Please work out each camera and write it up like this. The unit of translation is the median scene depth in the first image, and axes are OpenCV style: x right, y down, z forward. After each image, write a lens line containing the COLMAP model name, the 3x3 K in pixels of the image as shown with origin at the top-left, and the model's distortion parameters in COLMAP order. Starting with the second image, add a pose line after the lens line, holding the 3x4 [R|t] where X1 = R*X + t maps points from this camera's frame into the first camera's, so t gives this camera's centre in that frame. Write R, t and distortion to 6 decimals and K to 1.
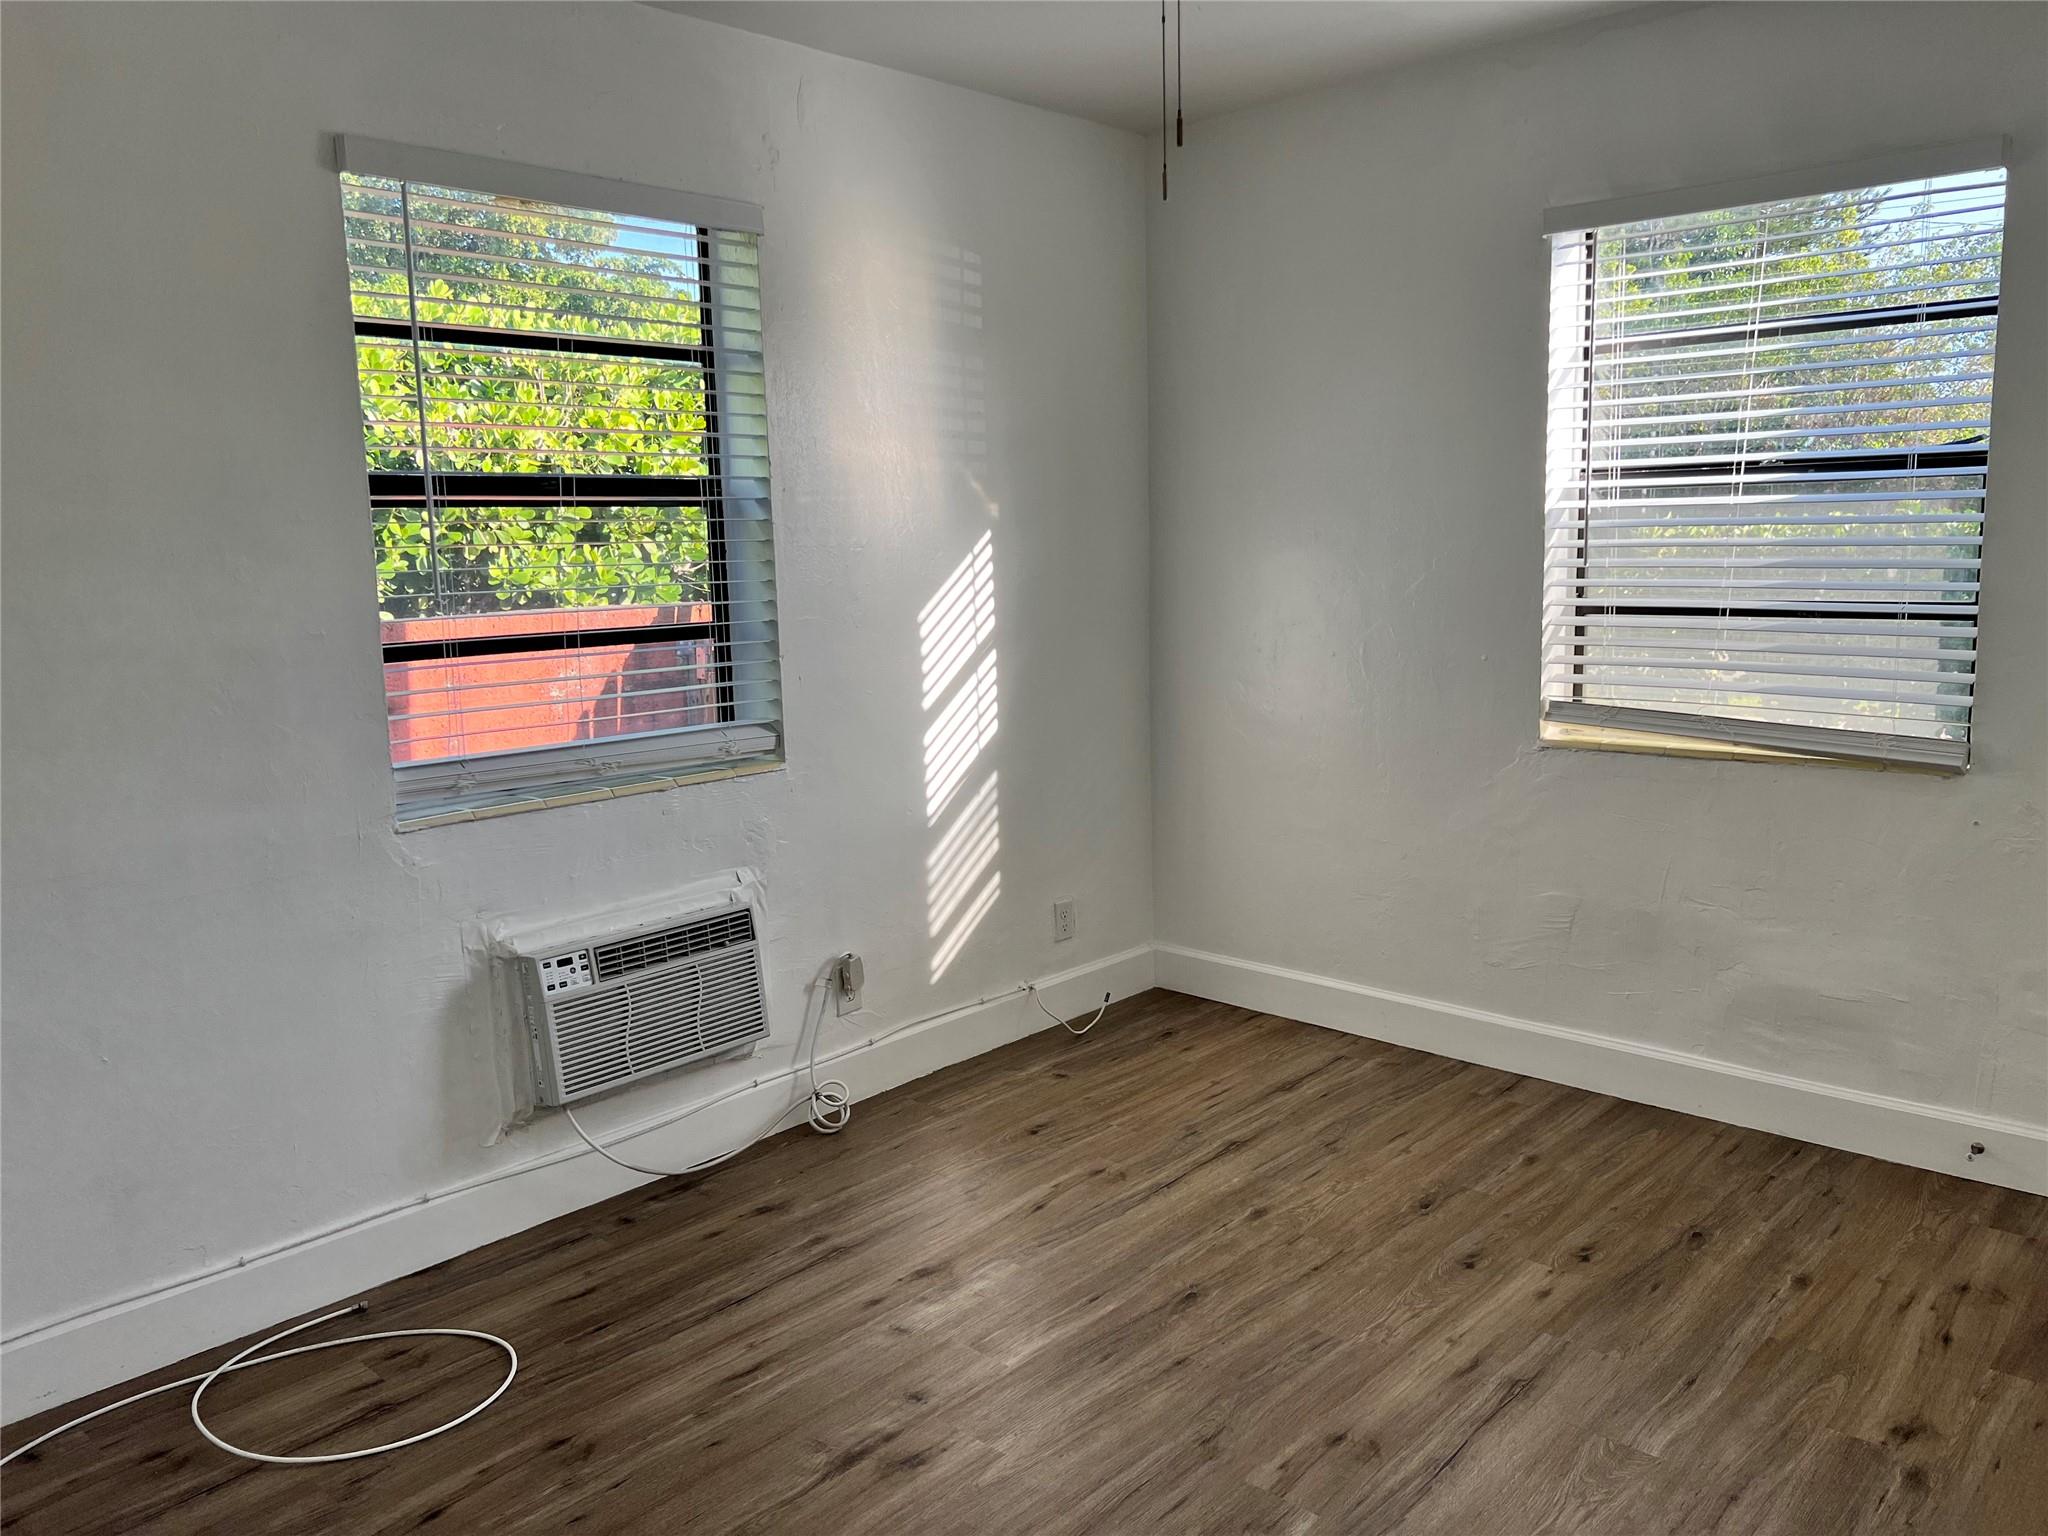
lens RADIAL K [[1602.5, 0, 871.9], [0, 1602.5, 767.2], [0, 0, 1]] dist [0.070517, -0.098246]
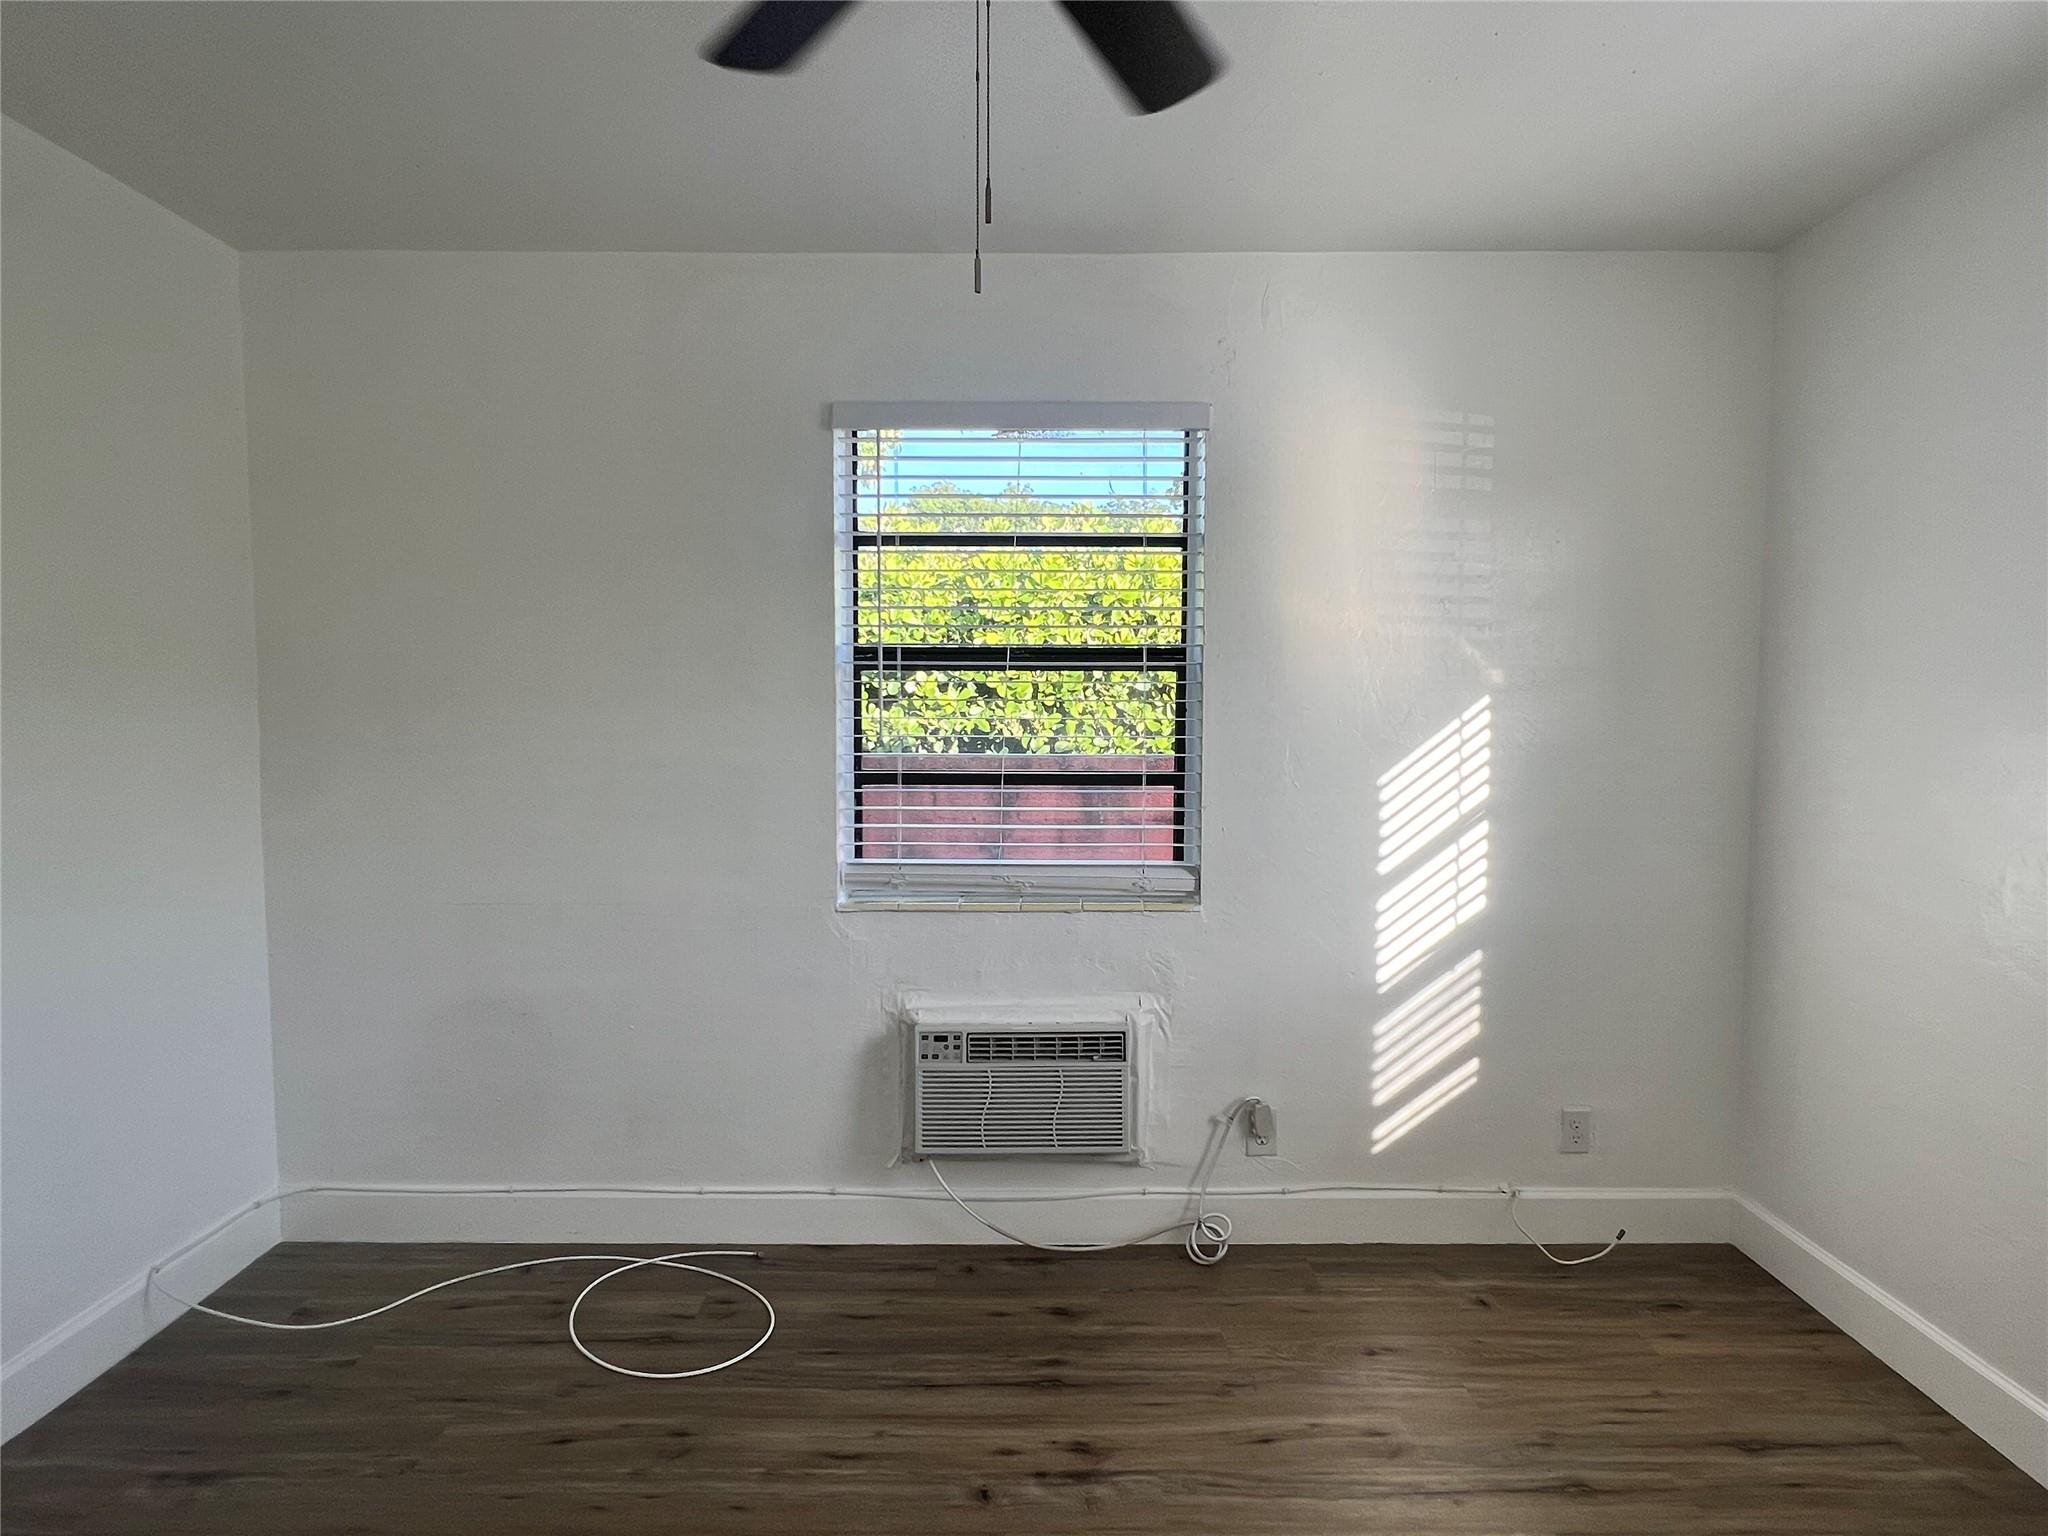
lens RADIAL K [[1061.6, 0, 1025.6], [0, 1061.6, 776.7], [0, 0, 1]] dist [0.007564, -0.003230]
pose [[0.698873, 0.071880, -0.711625, 0.364729], [-0.120192, 0.992591, -0.017779, -0.061570], [0.705075, 0.097956, 0.702335, 0.404065]]
